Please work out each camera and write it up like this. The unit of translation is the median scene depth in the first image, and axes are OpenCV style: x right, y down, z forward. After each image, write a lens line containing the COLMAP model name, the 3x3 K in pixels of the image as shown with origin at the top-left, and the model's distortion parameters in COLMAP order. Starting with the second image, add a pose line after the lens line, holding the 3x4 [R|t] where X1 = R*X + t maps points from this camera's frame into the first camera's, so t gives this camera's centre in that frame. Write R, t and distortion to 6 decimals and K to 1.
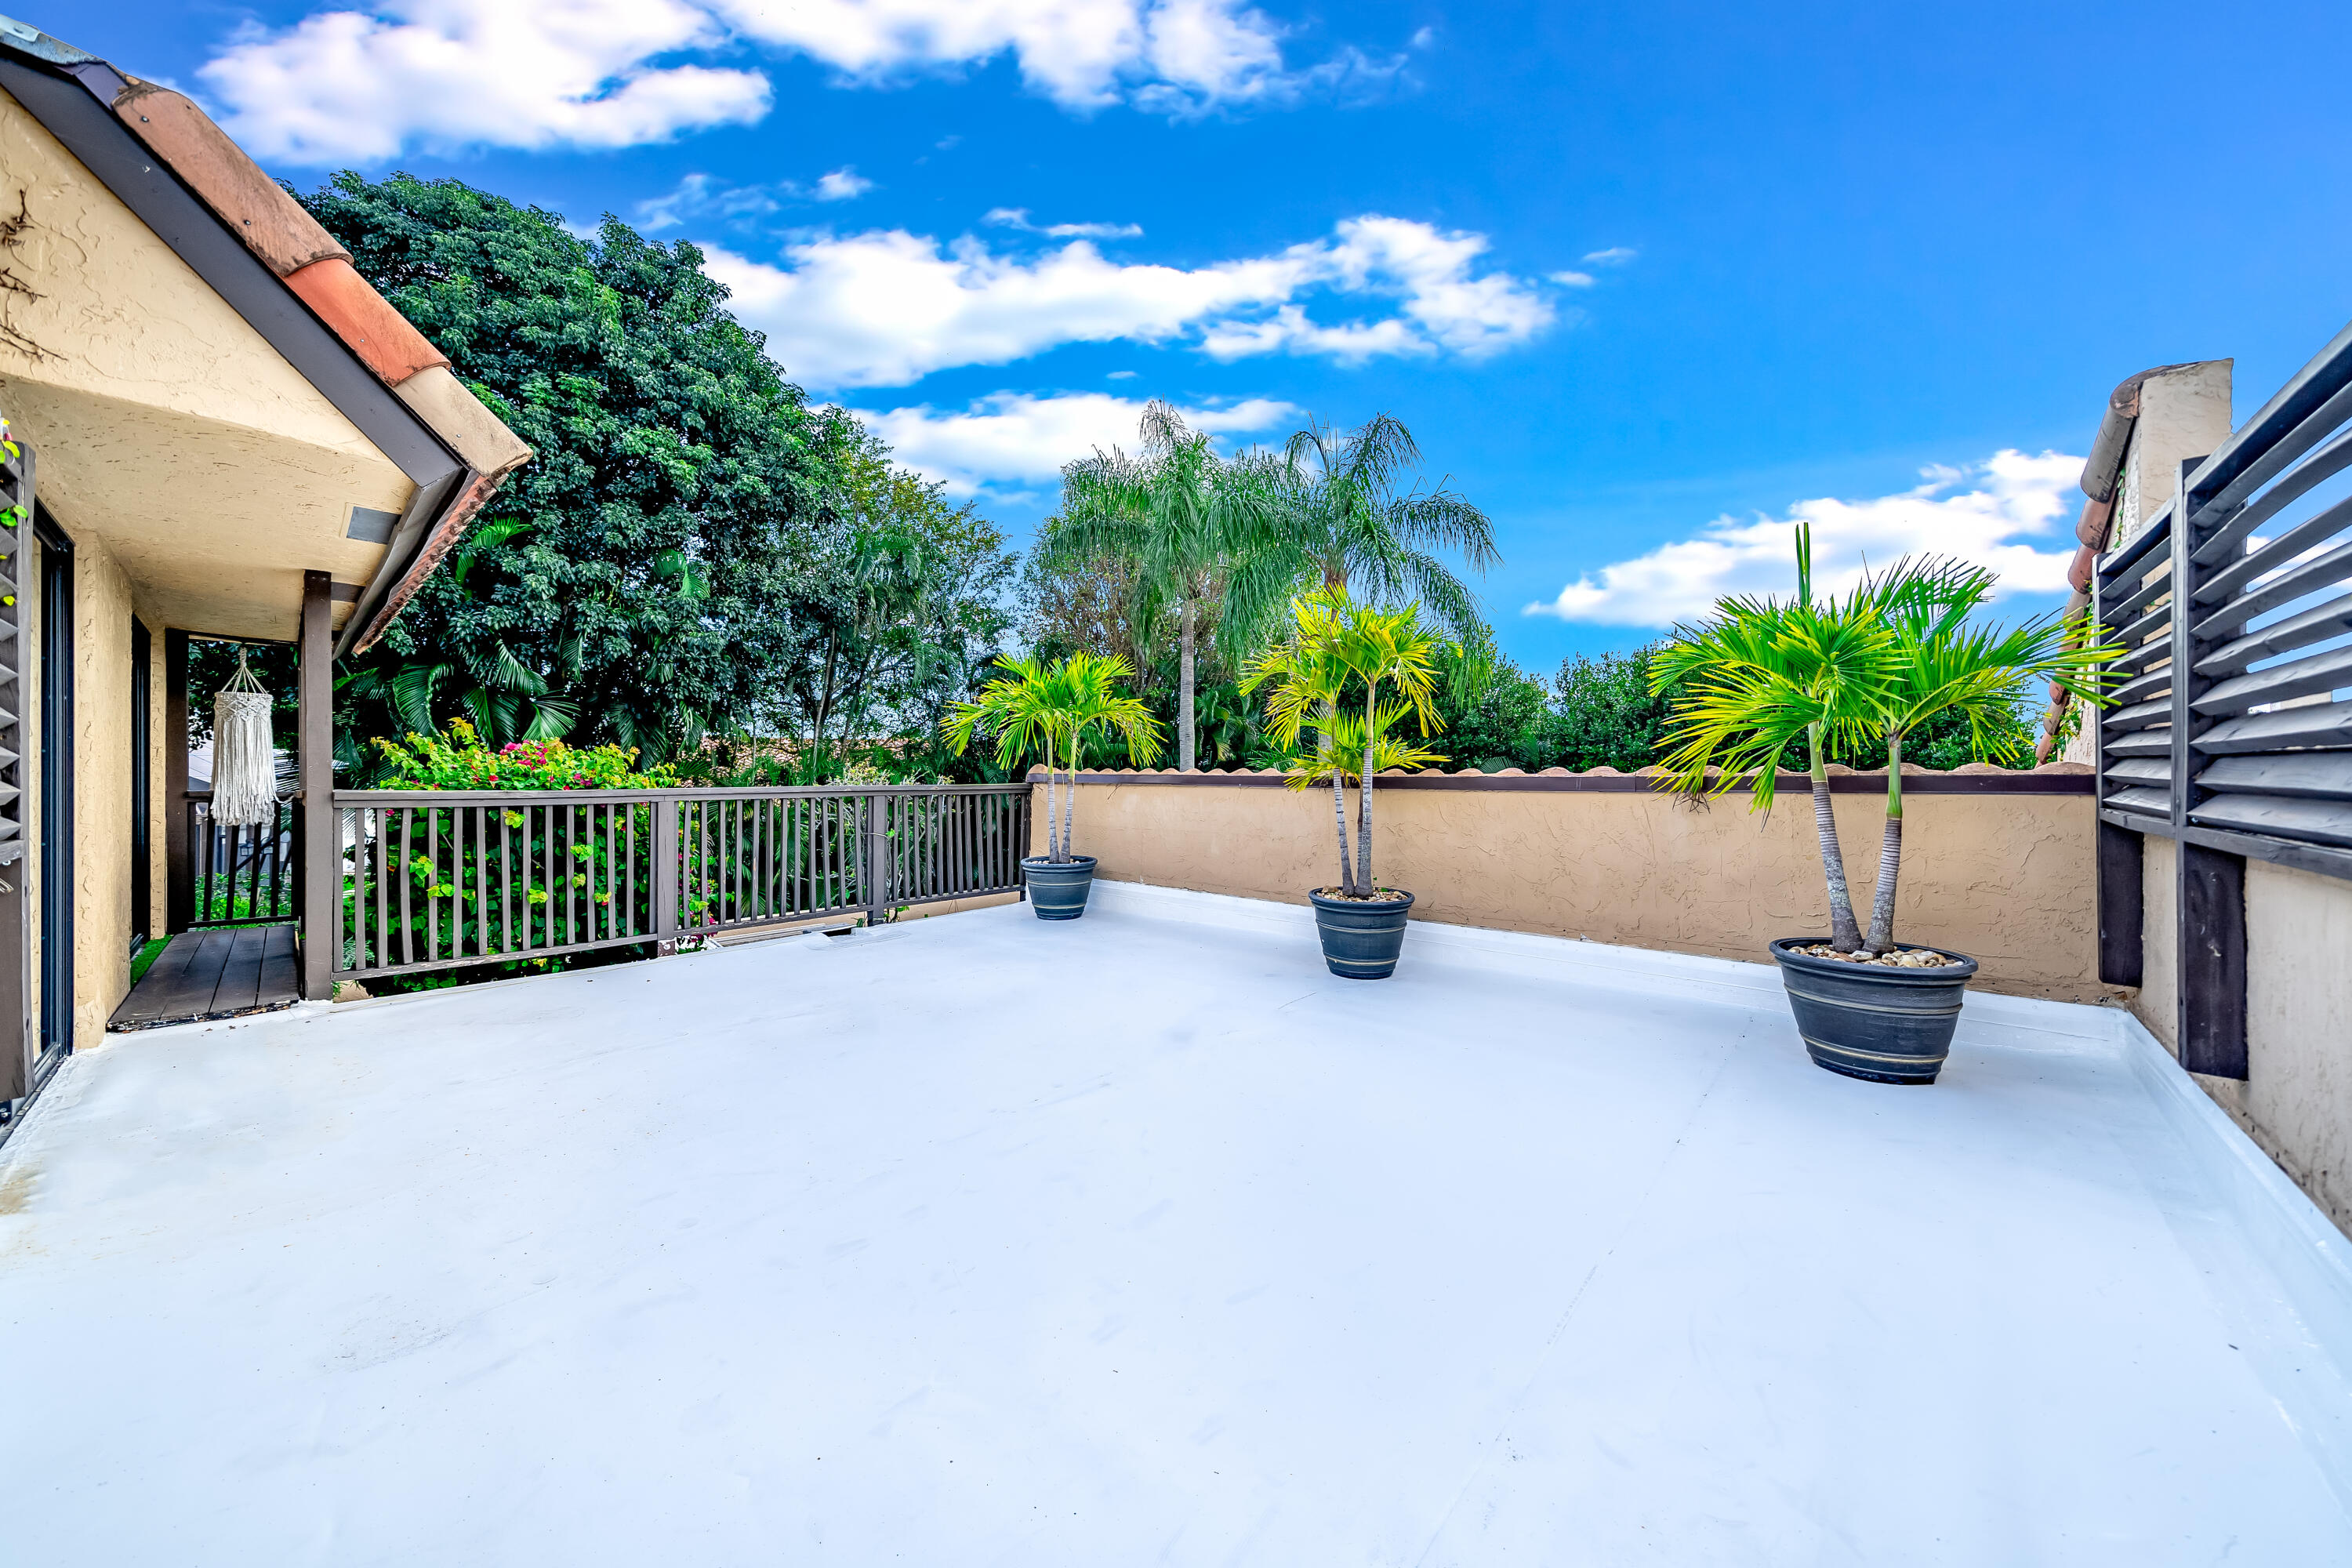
lens RADIAL K [[802.3, 0, 1162.5], [0, 802.3, 783.9], [0, 0, 1]] dist [-0.001138, -0.000077]
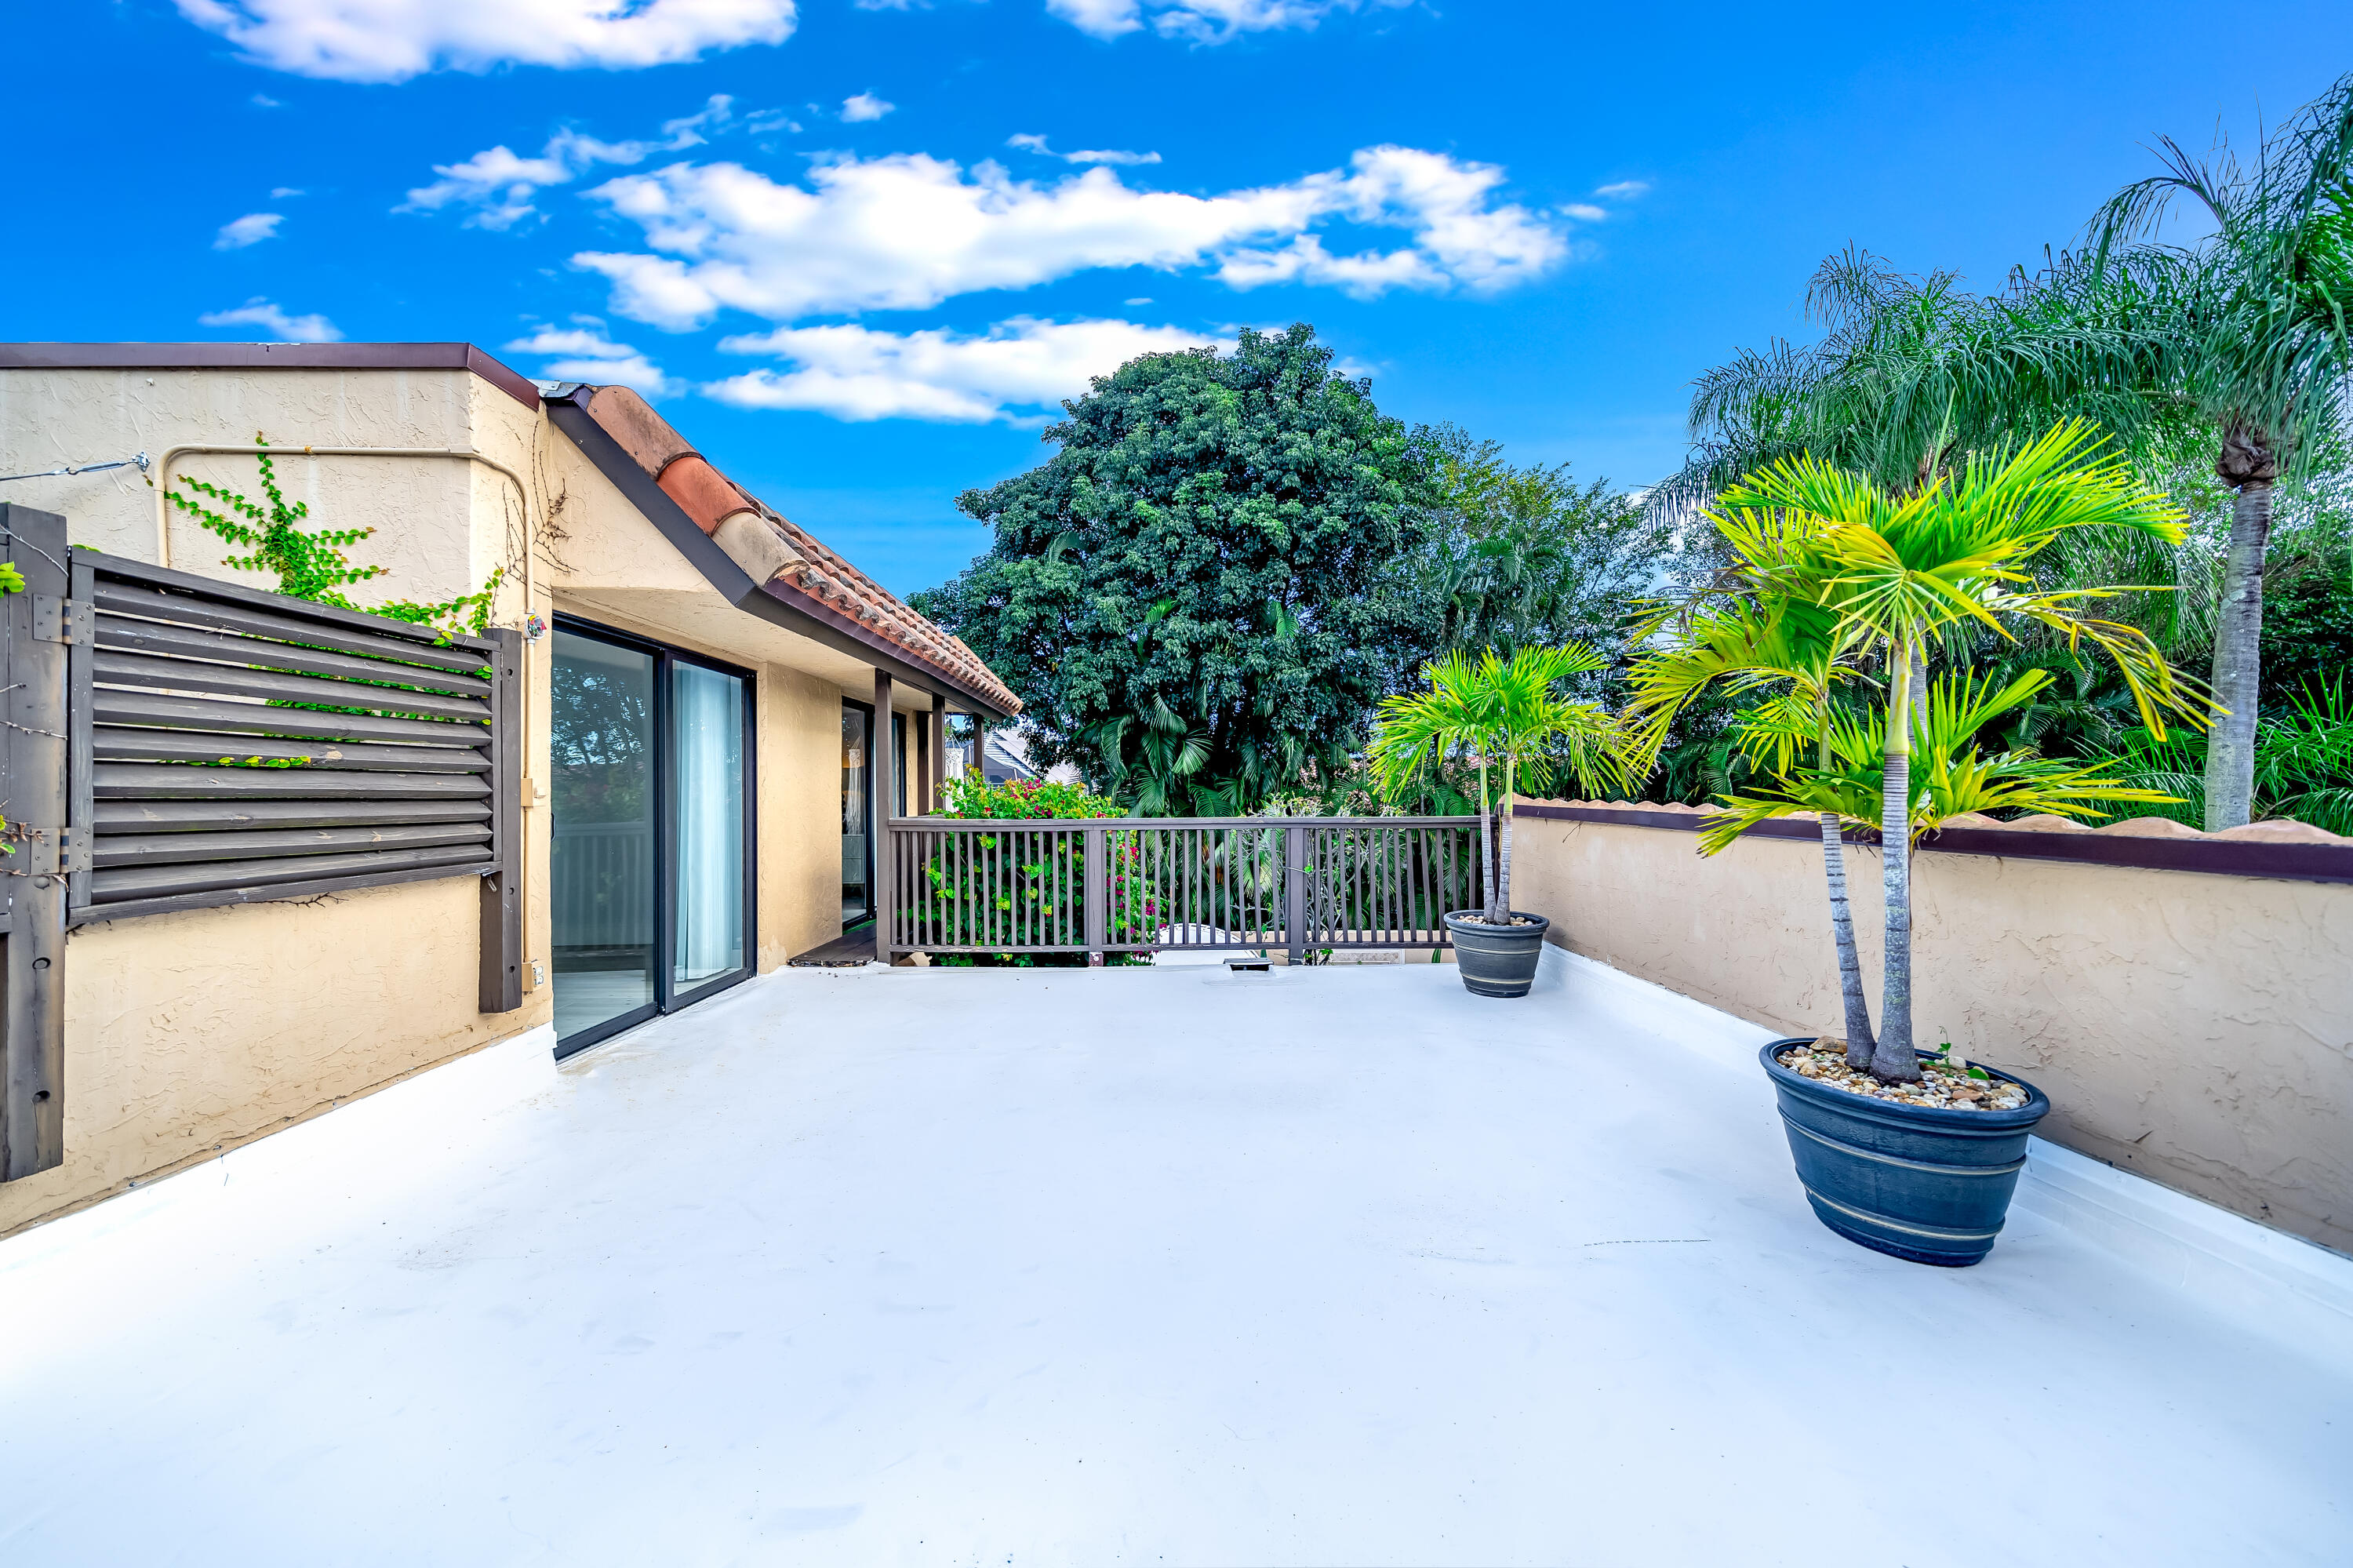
lens RADIAL K [[794.6, 0, 1172.1], [0, 794.6, 785.5], [0, 0, 1]] dist [0.006198, -0.000133]
pose [[0.681718, -0.008370, -0.731567, 0.125171], [-0.003718, 0.999882, -0.014905, -0.011039], [0.731605, 0.012881, 0.681607, 0.140393]]
